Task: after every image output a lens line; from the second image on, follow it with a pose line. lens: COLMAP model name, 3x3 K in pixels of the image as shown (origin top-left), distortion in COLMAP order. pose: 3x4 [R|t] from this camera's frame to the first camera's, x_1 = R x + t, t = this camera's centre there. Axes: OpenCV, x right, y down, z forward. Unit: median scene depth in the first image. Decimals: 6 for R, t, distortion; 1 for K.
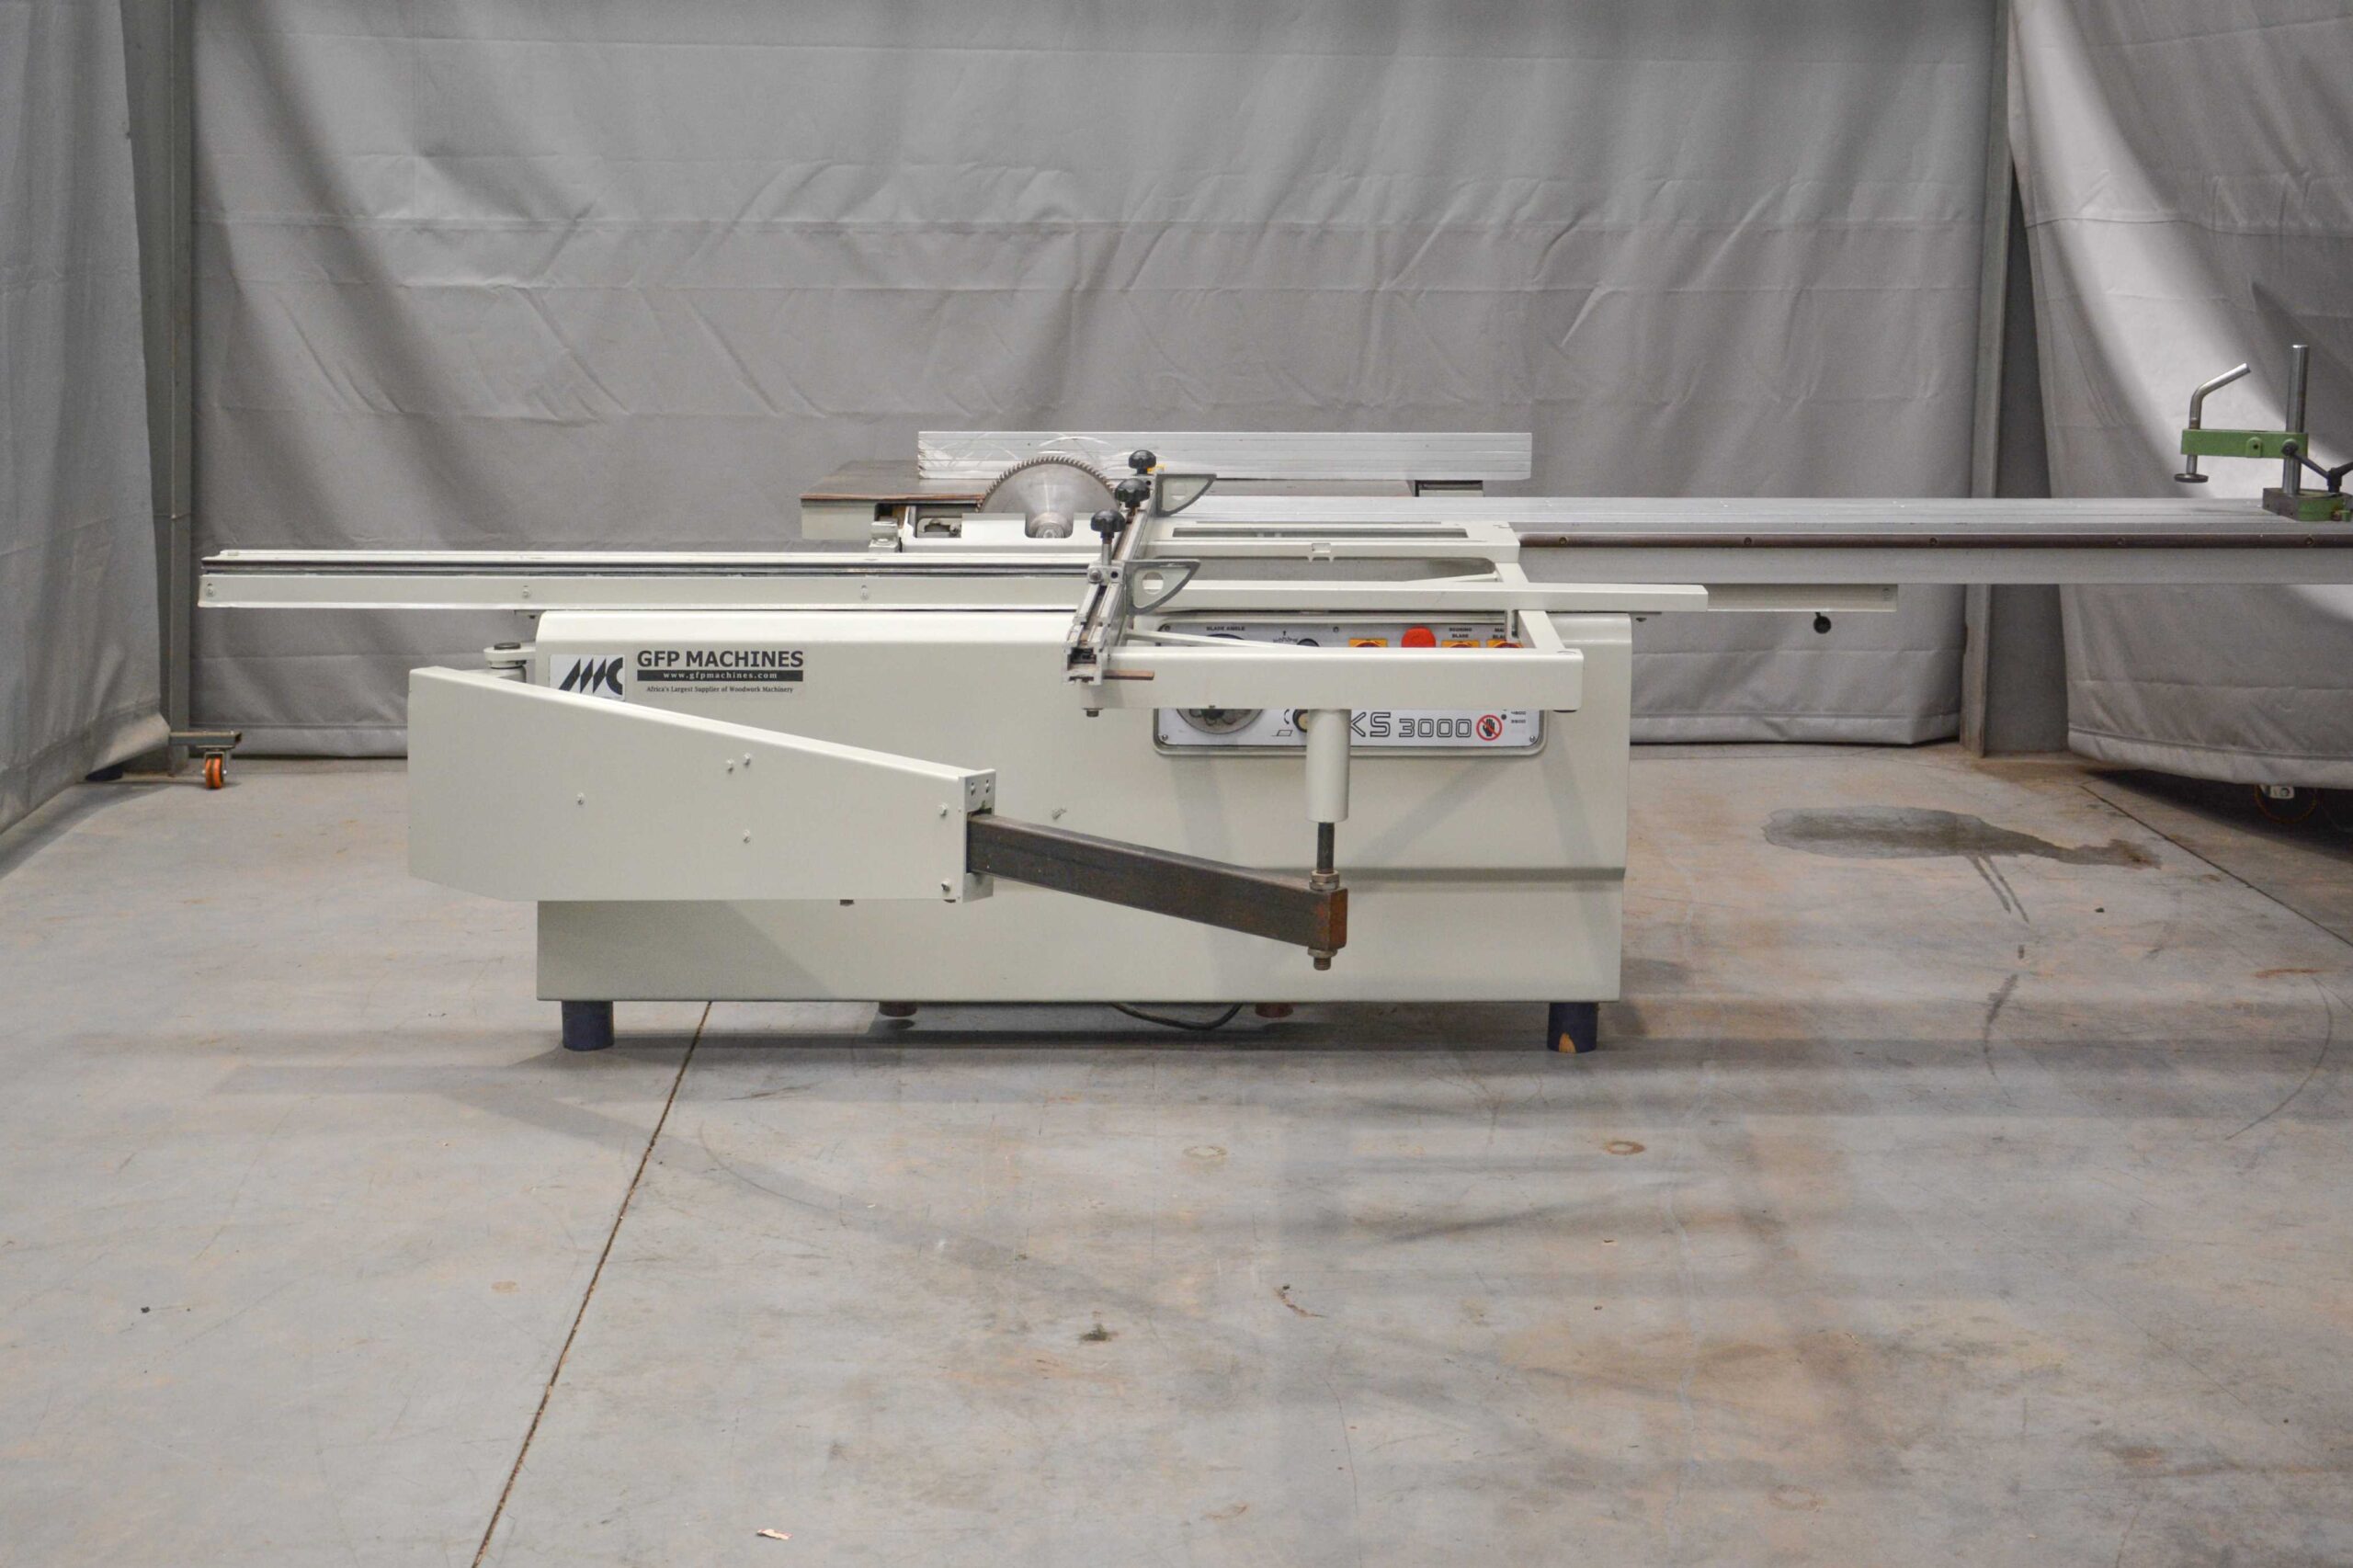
lens RADIAL K [[3116.6, 0, 1175.5], [0, 3116.6, 761.0], [0, 0, 1]] dist [0.107467, 0.000000]
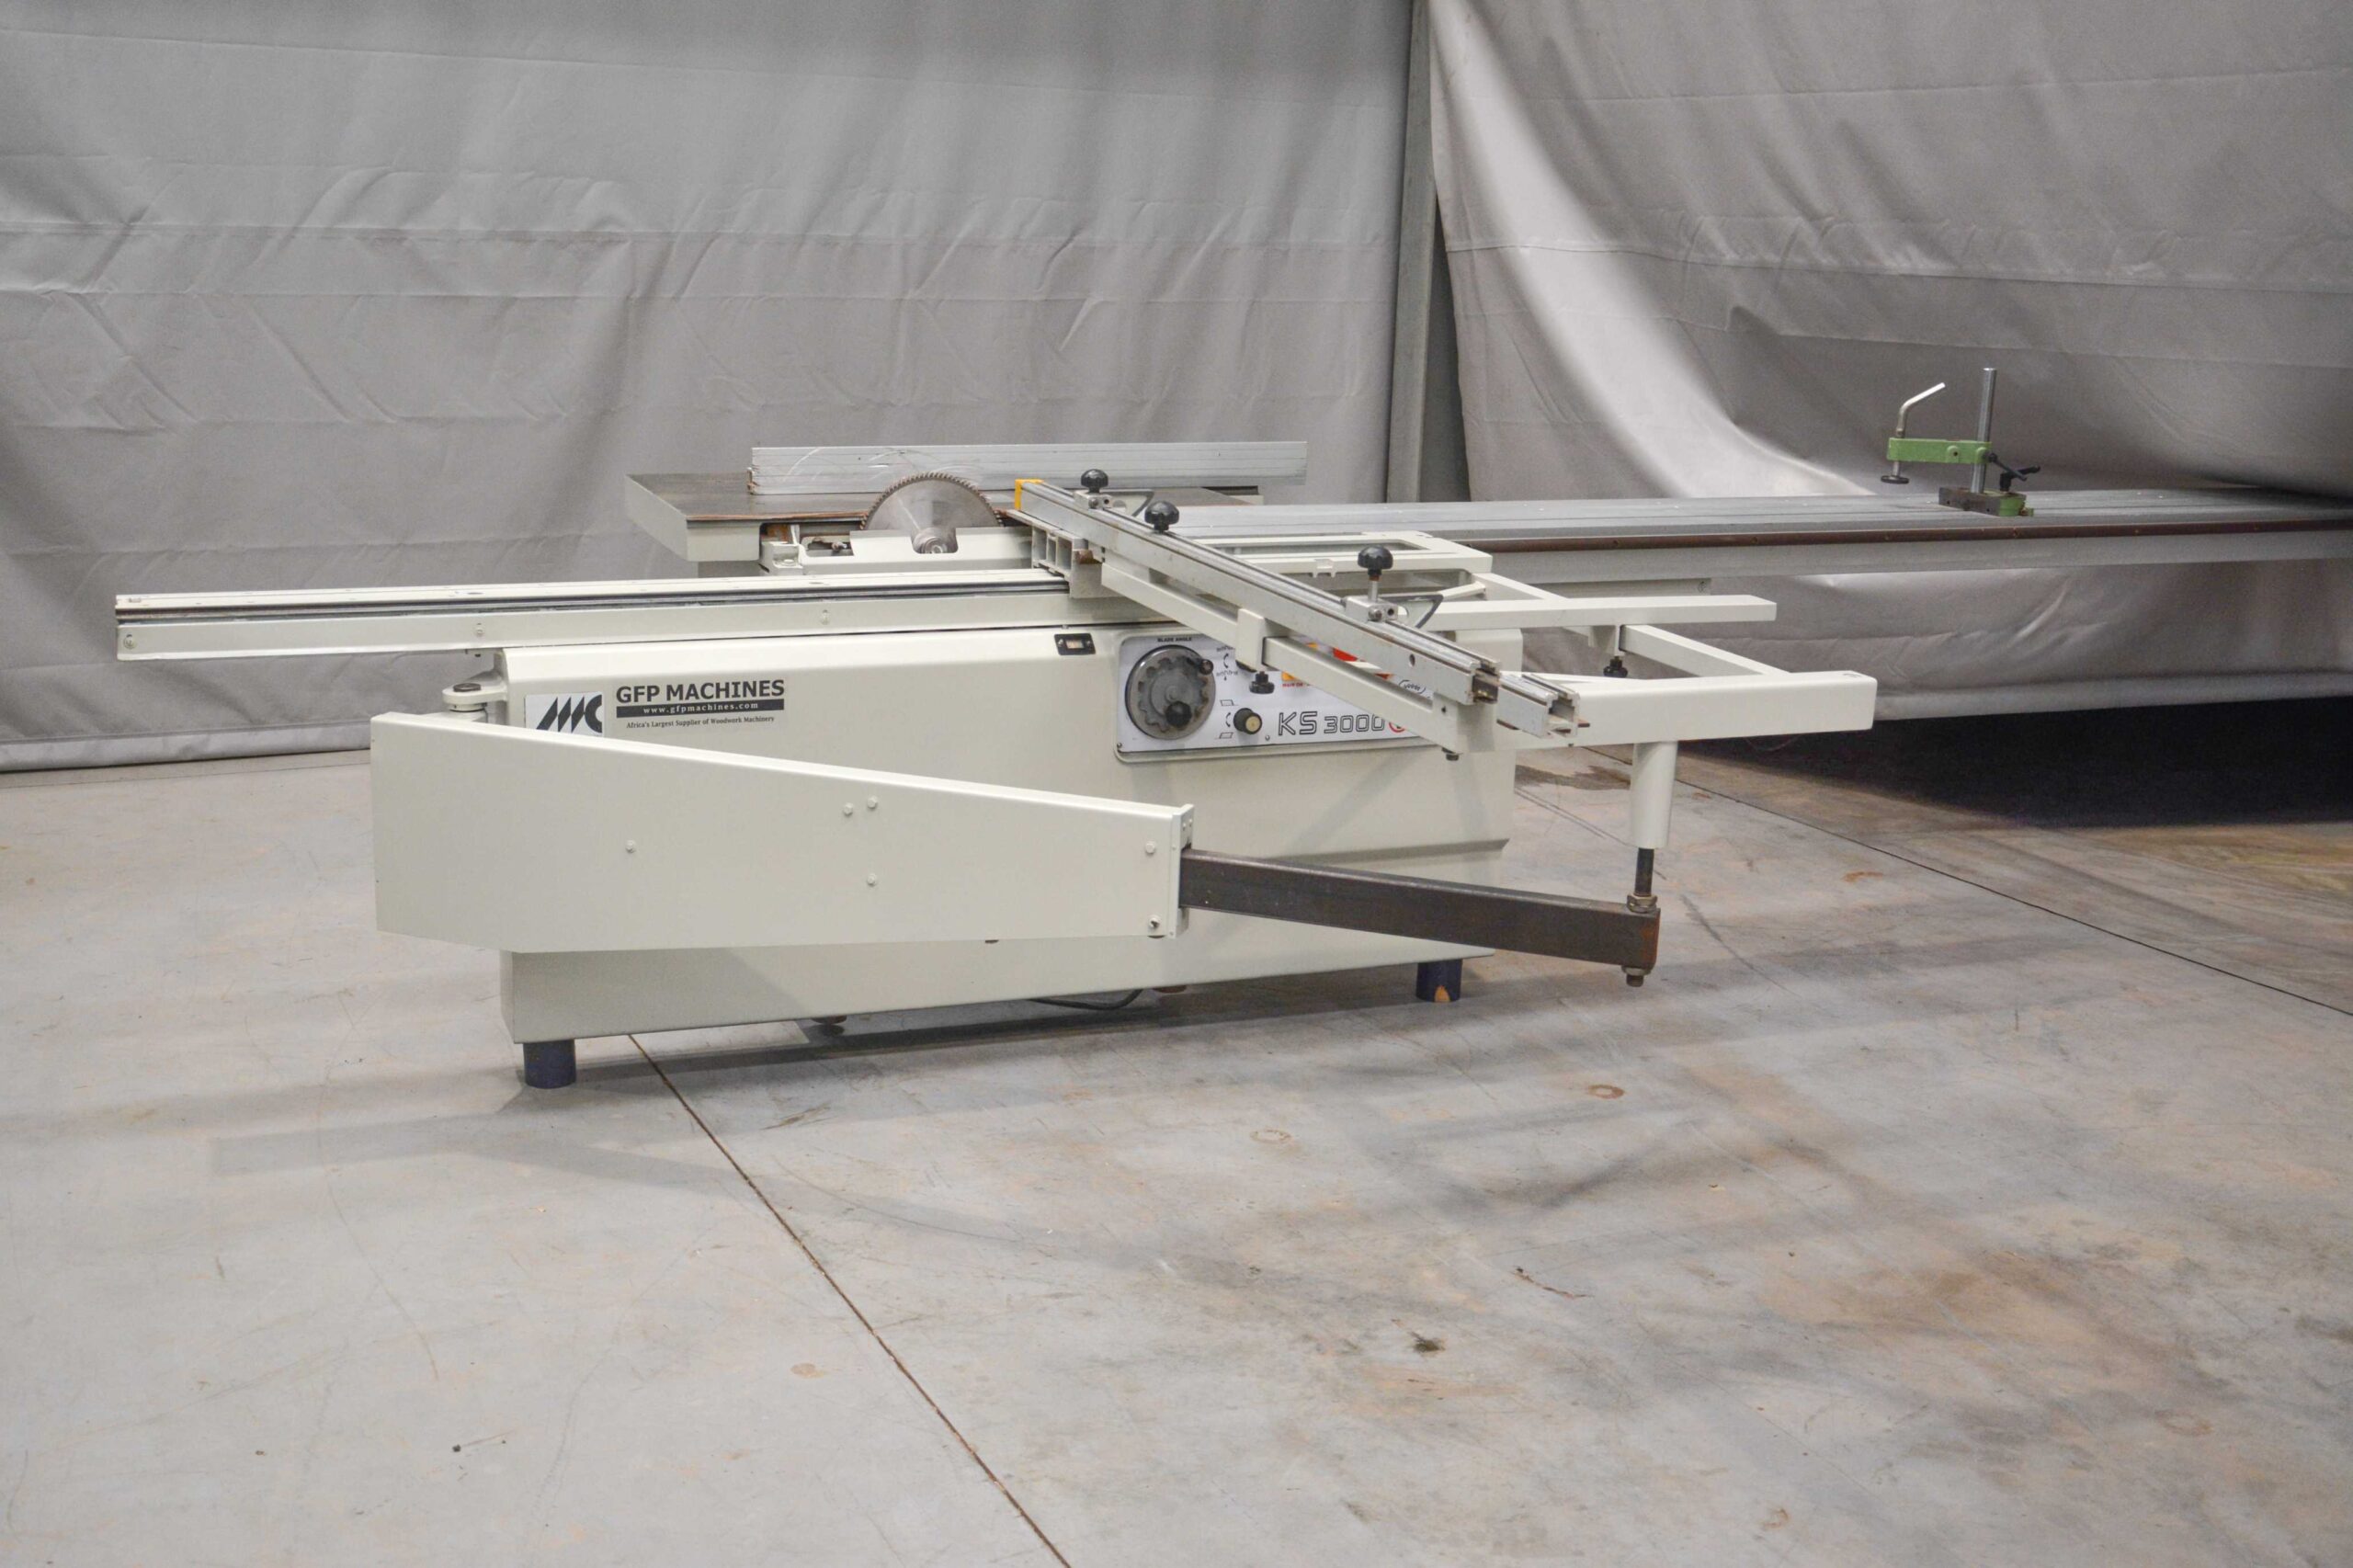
lens RADIAL K [[2479.7, 0, 1121.3], [0, 2479.7, 1017.9], [0, 0, 1]] dist [0.018920, 0.000000]
pose [[0.935792, -0.094447, 0.339667, -0.293274], [0.047268, 0.988361, 0.144596, -0.037205], [-0.349370, -0.119256, 0.929365, 0.206641]]
